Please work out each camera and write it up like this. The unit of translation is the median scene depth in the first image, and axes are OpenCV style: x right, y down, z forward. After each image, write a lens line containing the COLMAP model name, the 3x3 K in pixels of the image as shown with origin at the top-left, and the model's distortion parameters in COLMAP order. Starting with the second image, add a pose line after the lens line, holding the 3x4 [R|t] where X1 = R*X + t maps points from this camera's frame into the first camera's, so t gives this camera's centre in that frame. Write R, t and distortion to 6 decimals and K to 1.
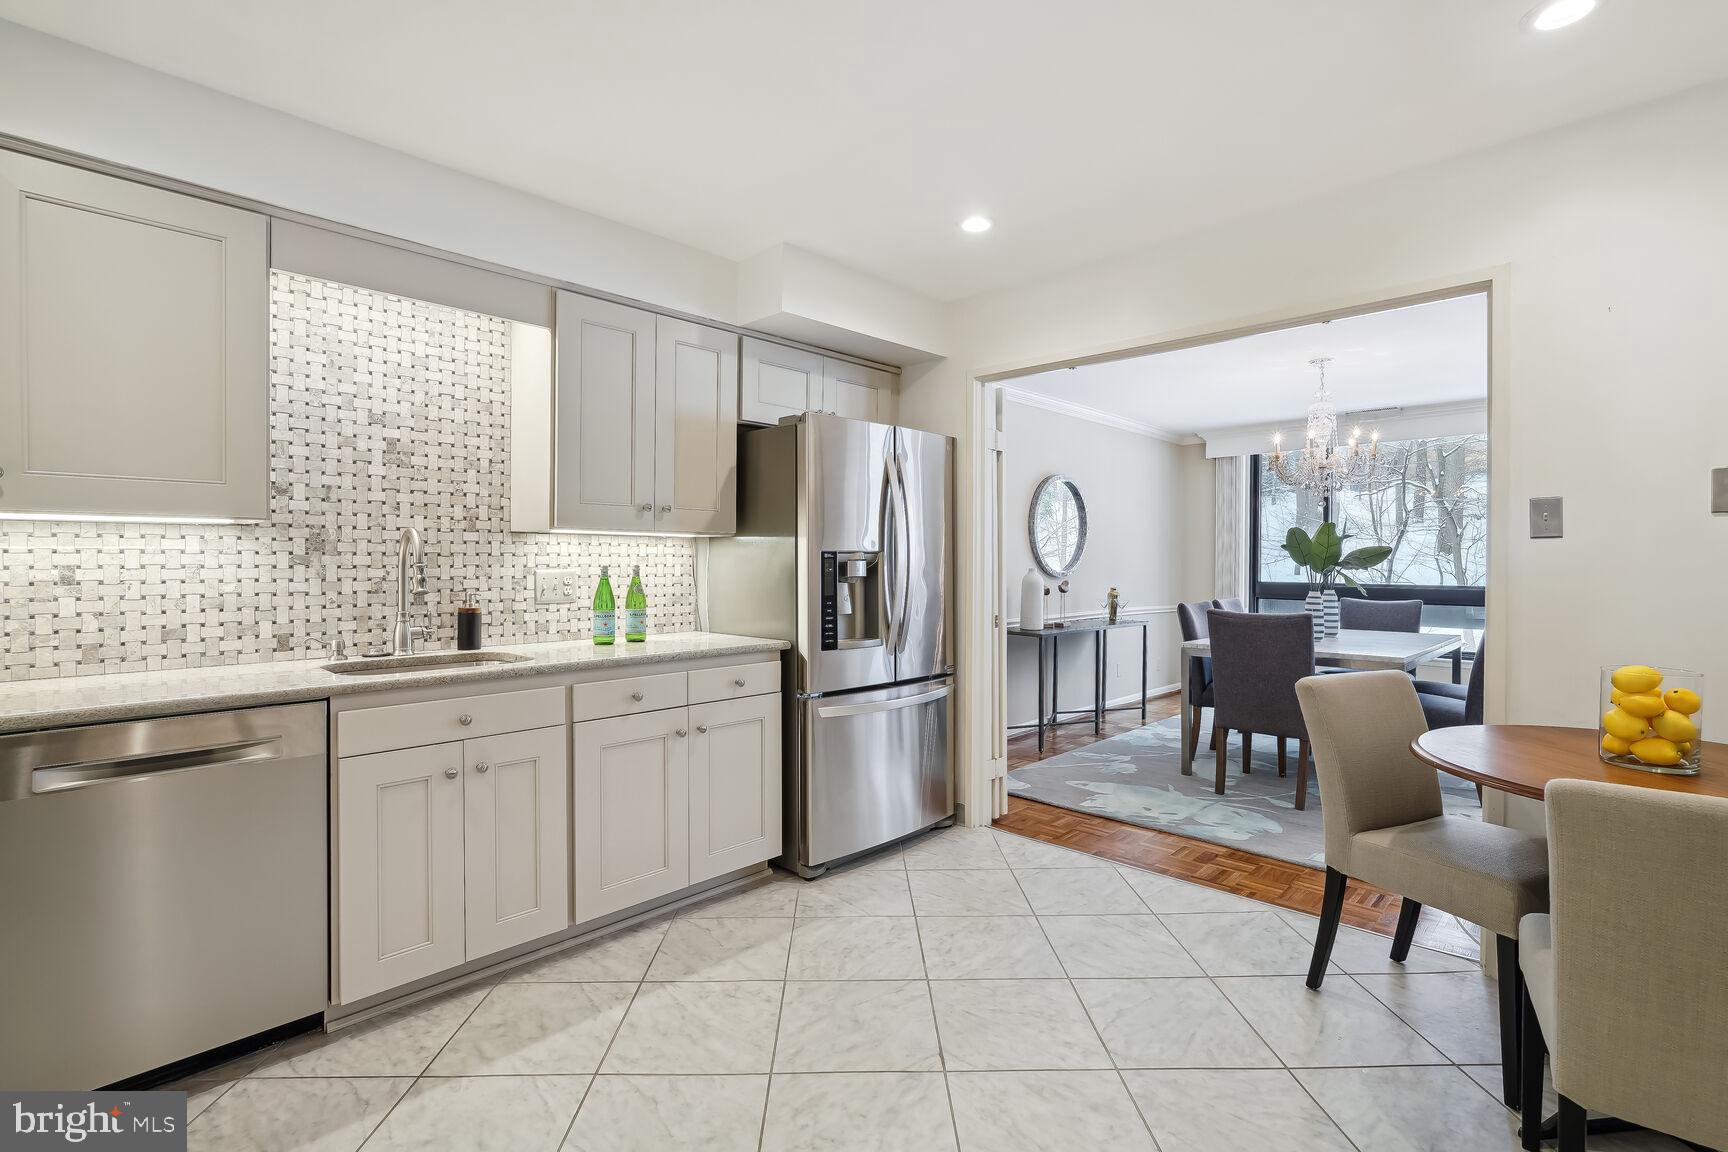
lens RADIAL K [[787.9, 0, 851.7], [0, 787.9, 567.8], [0, 0, 1]] dist [-0.008534, 0.005434]
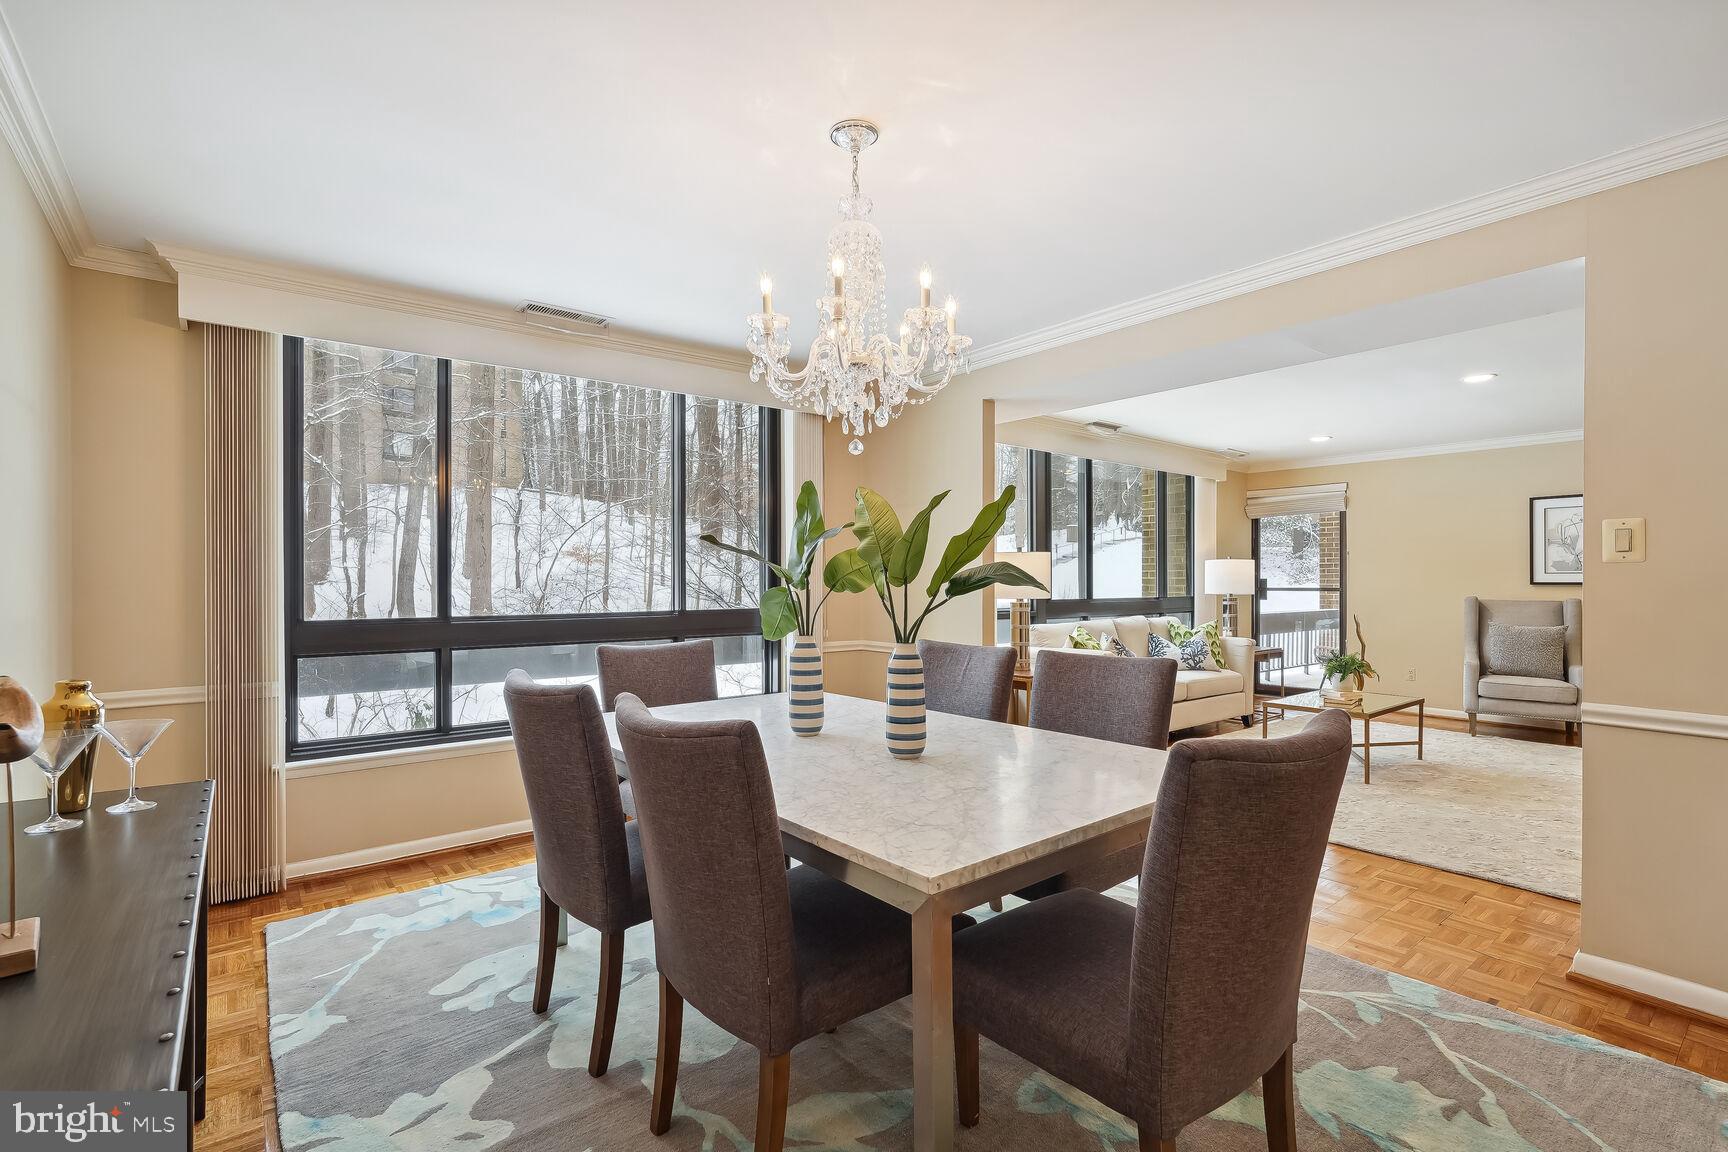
lens RADIAL K [[787.9, 0, 863.6], [0, 787.9, 576.1], [0, 0, 1]] dist [-0.008534, 0.005434]
pose [[0.109227, 0.002630, 0.994013, 0.245326], [0.008795, 0.999955, -0.003612, -0.002872], [-0.993978, 0.009137, 0.109199, 1.640854]]
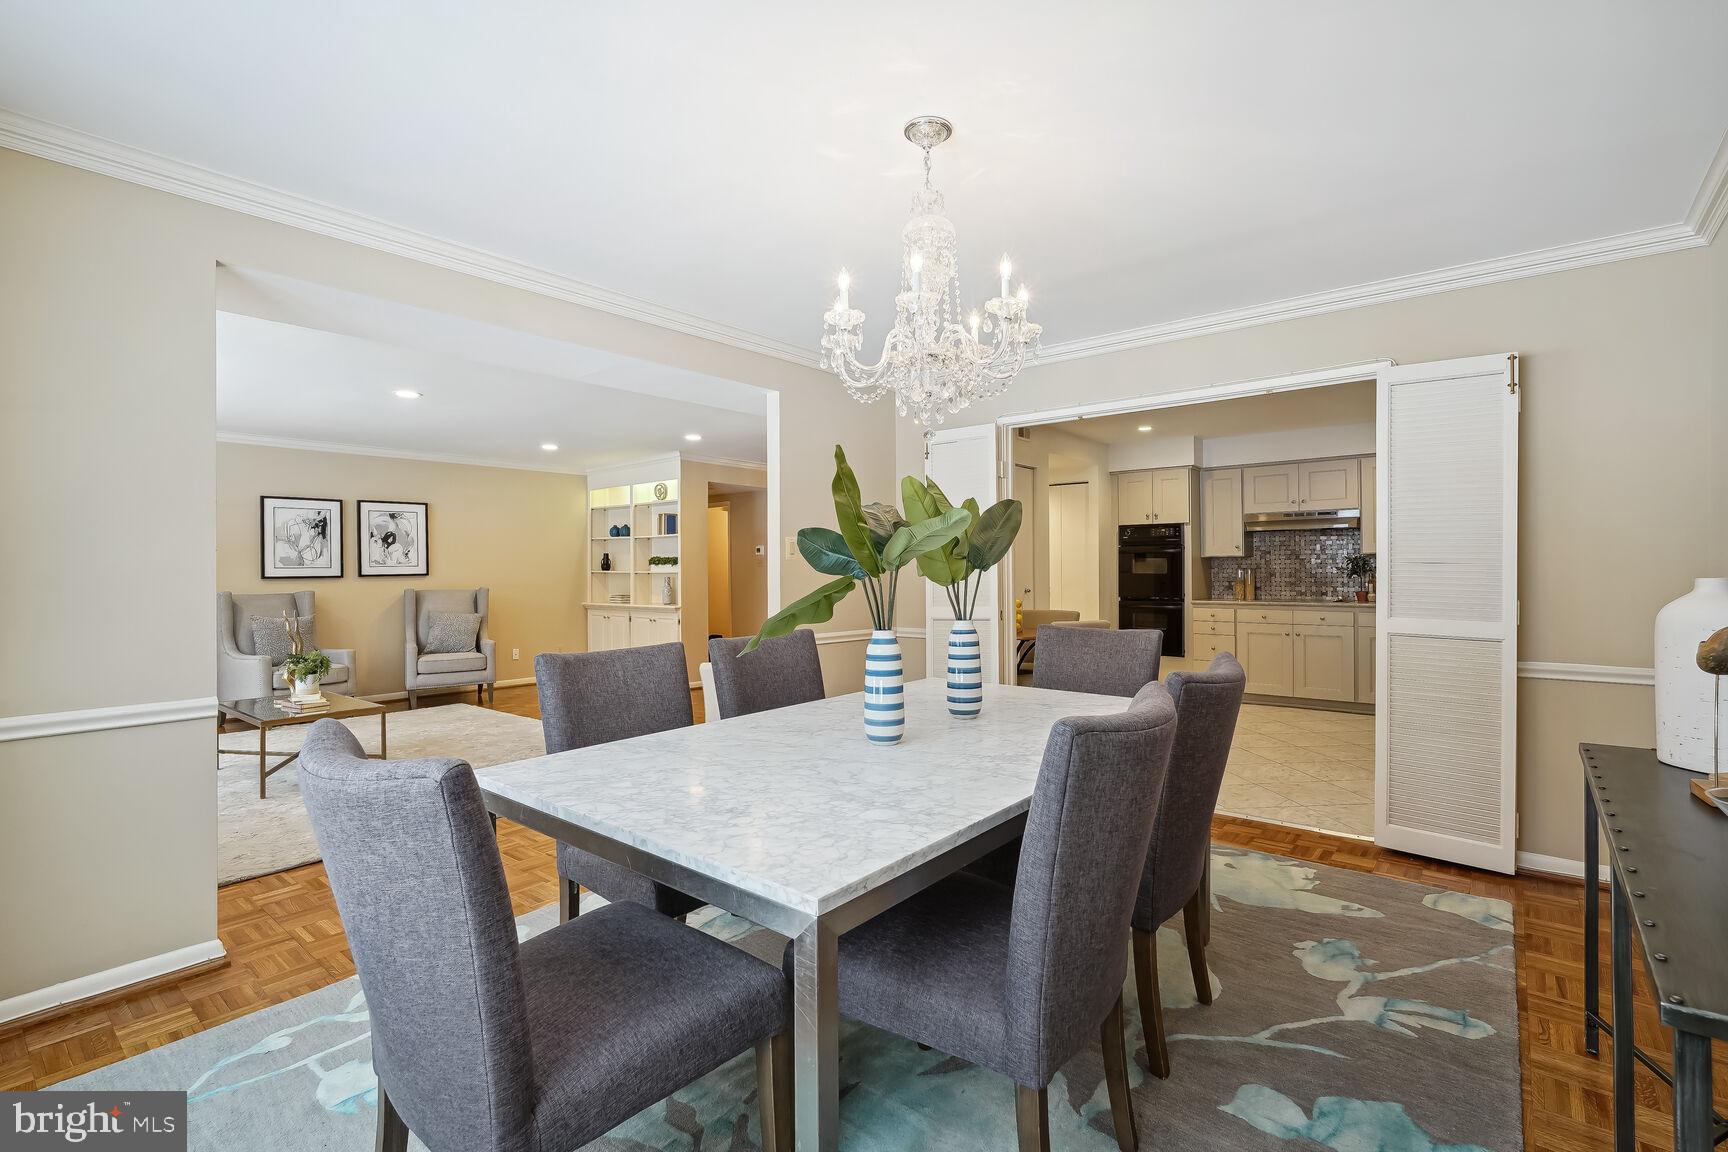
lens RADIAL K [[787.9, 0, 856.4], [0, 787.9, 567.7], [0, 0, 1]] dist [-0.008534, 0.005434]
pose [[-0.995144, 0.002873, -0.098385, 1.232459], [0.002420, 0.999986, 0.004725, -0.010157], [0.098398, 0.004464, -0.995137, 2.555533]]
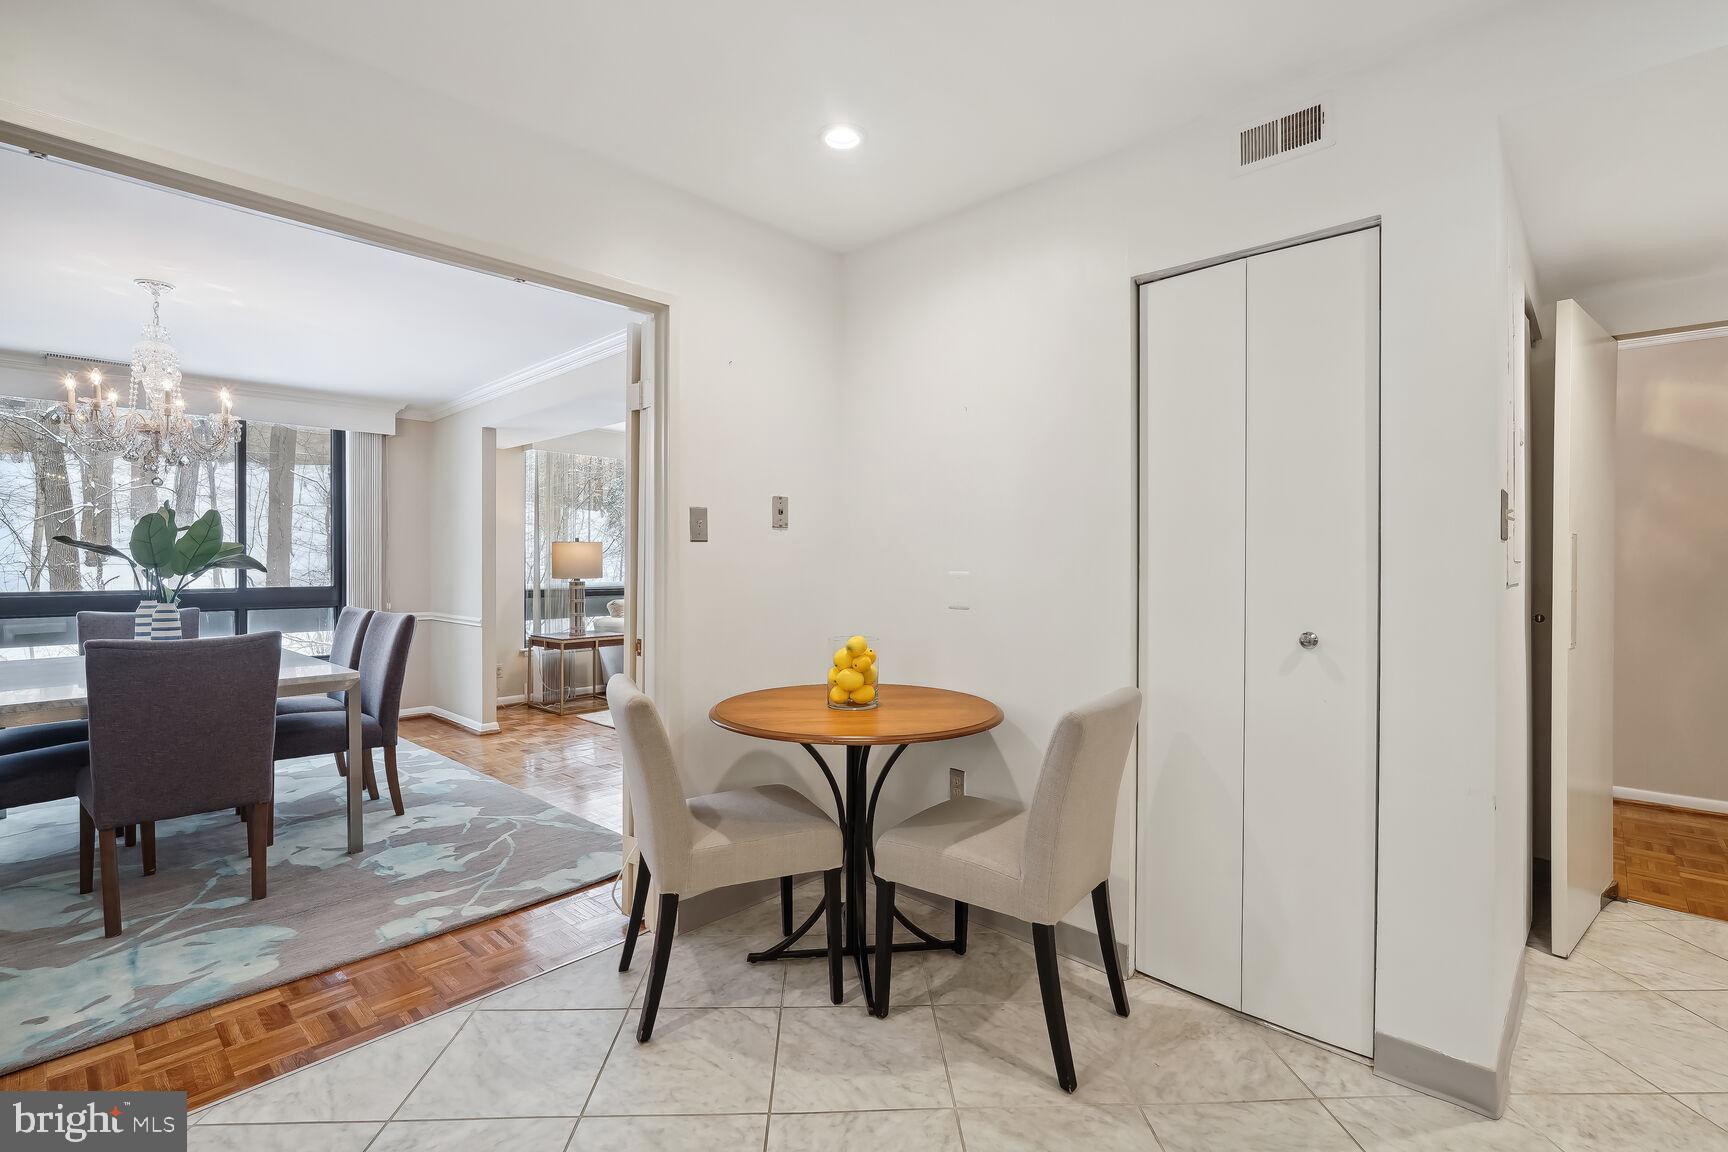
lens RADIAL K [[787.9, 0, 860.9], [0, 787.9, 579.0], [0, 0, 1]] dist [-0.008534, 0.005434]
pose [[-0.025623, -0.026378, 0.999324, -0.251291], [0.010203, 0.999593, 0.026647, -0.008948], [-0.999620, 0.010878, -0.025344, 0.648686]]
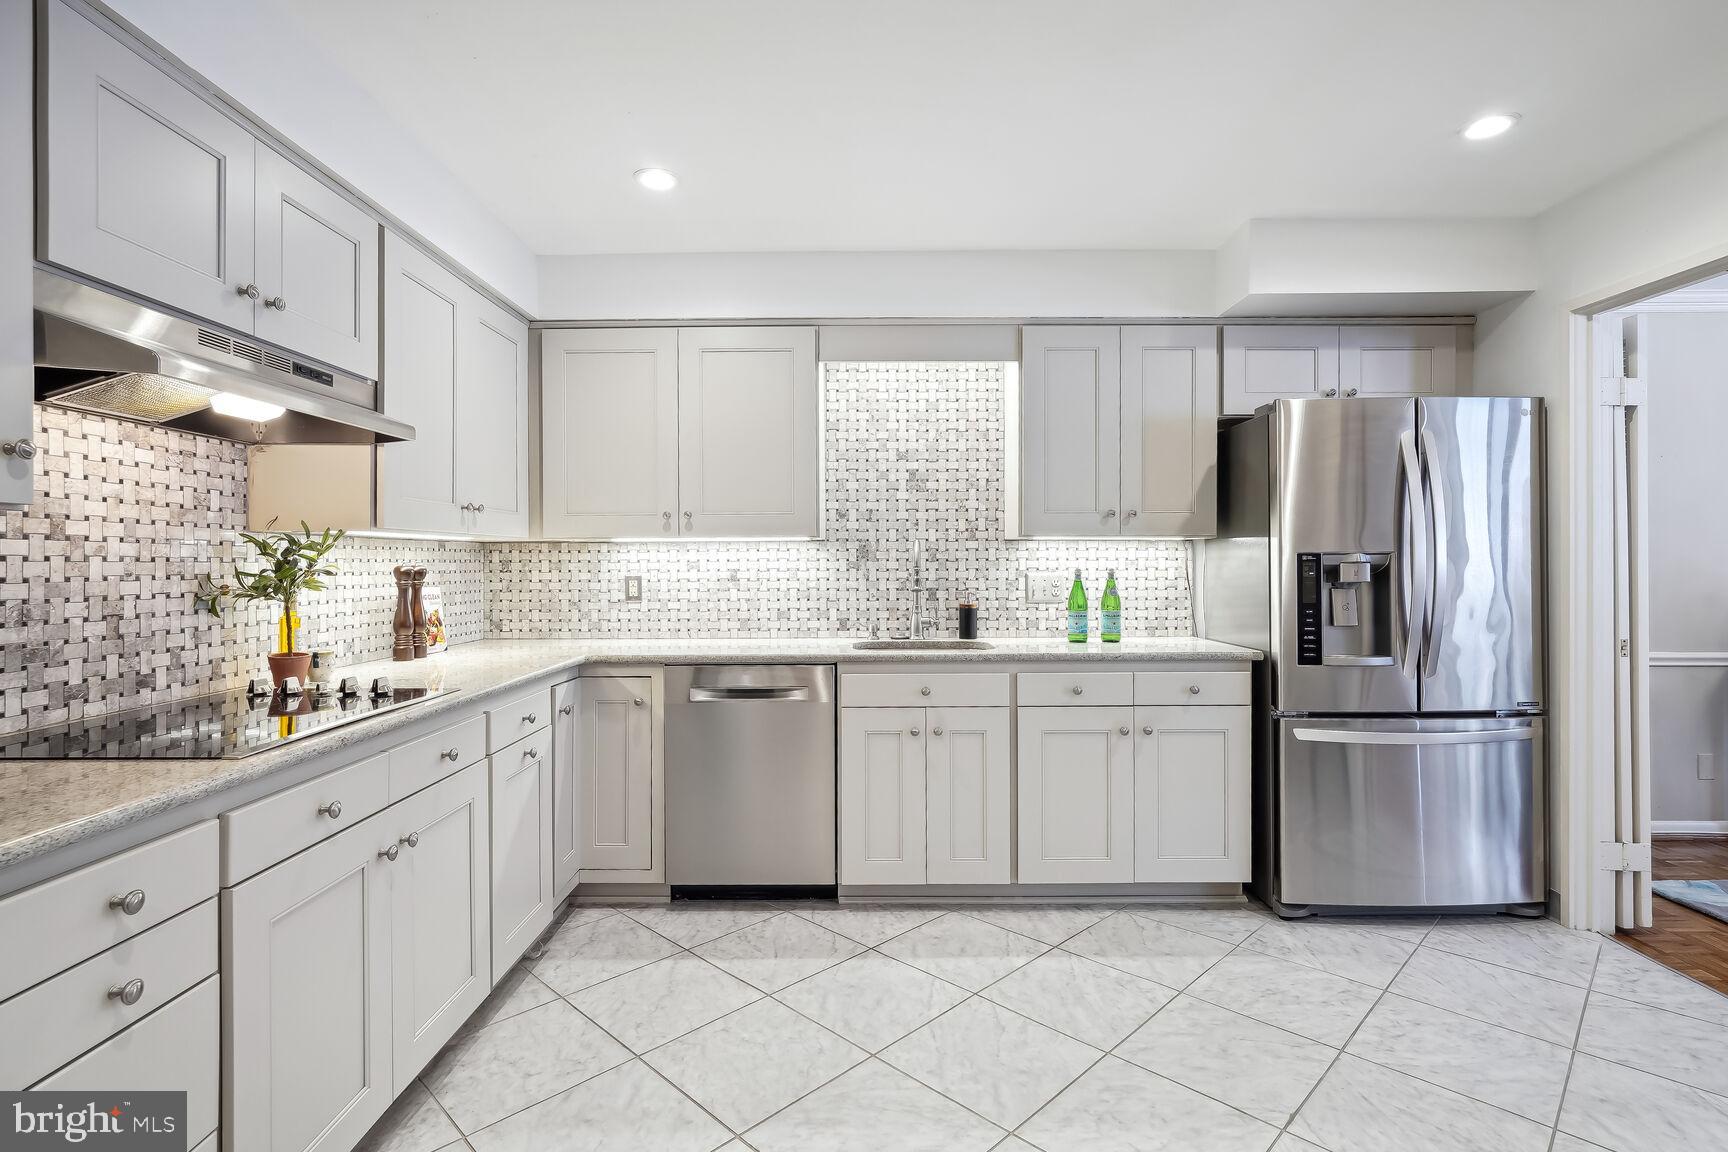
lens RADIAL K [[828.9, 0, 865.8], [0, 828.9, 572.5], [0, 0, 1]] dist [-0.008231, 0.005624]
pose [[0.704870, 0.002870, -0.709331, 0.315758], [-0.001916, 0.999996, 0.002142, 0.000116], [0.709334, -0.000151, 0.704872, -0.004974]]
